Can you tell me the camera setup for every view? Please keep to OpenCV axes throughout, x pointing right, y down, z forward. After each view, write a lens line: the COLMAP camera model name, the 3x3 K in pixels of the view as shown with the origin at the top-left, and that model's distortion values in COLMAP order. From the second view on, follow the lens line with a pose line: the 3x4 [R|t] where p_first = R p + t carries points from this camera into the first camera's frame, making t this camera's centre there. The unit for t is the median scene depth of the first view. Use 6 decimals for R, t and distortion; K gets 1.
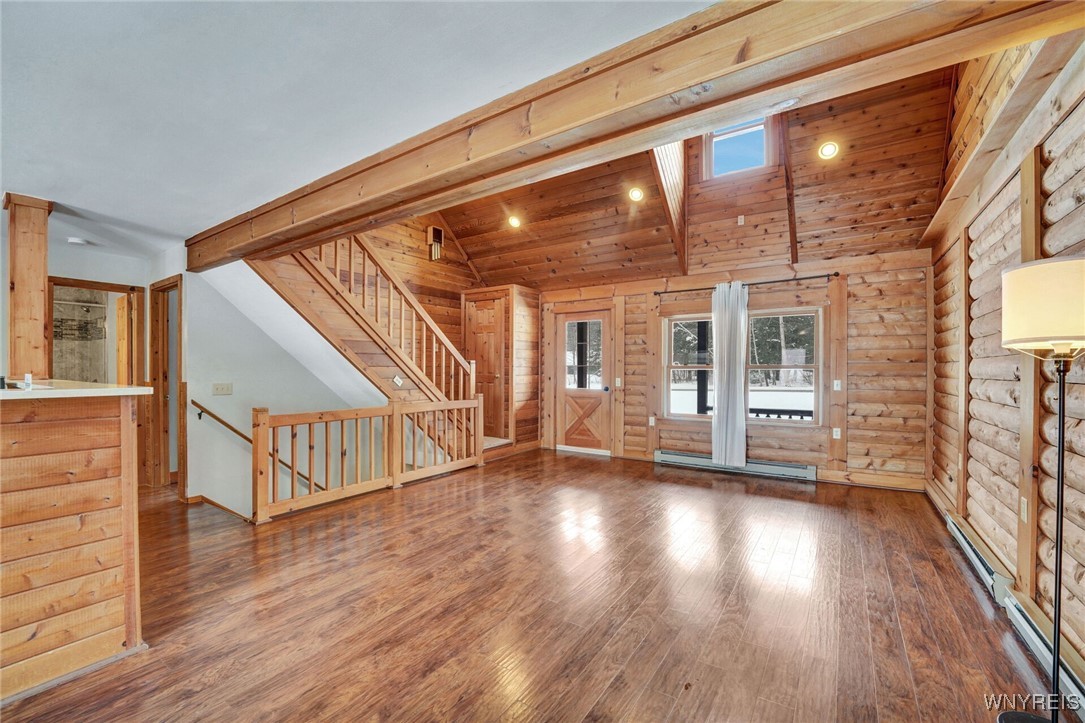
lens RADIAL K [[446.4, 0, 538.8], [0, 446.4, 371.4], [0, 0, 1]] dist [-0.039634, 0.005769]
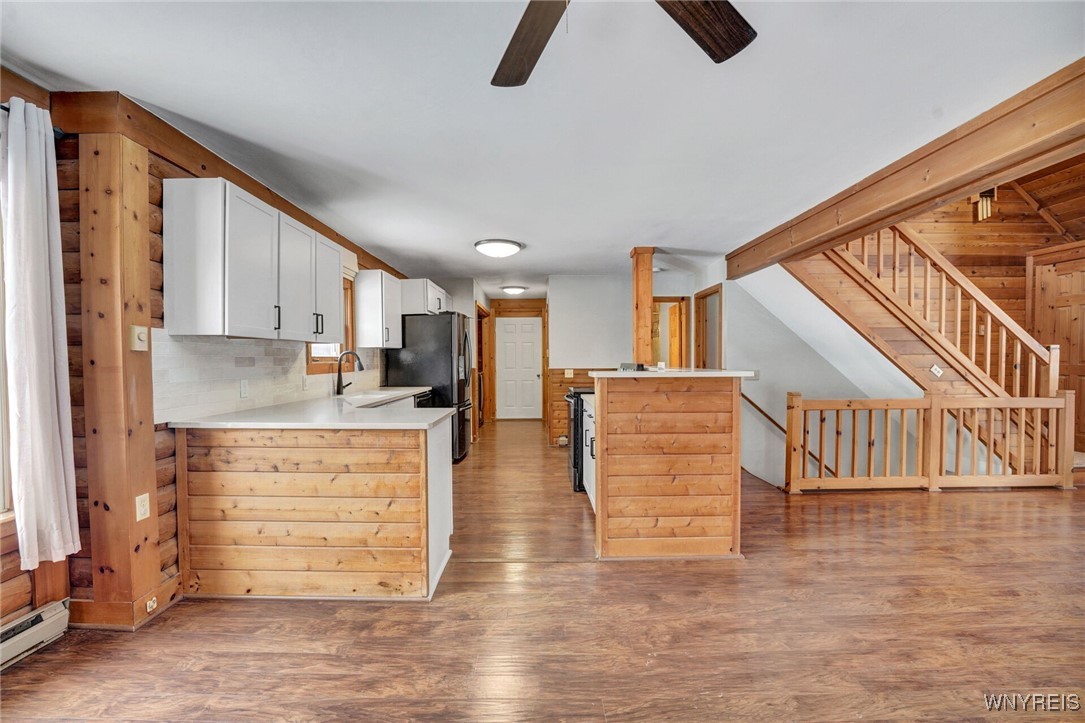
lens RADIAL K [[446.4, 0, 538.8], [0, 446.4, 371.4], [0, 0, 1]] dist [-0.039634, 0.005769]
pose [[0.551442, 0.017862, -0.834022, -0.039354], [0.002556, 0.999730, 0.023100, 0.001025], [0.834209, -0.014870, 0.551247, -0.135670]]
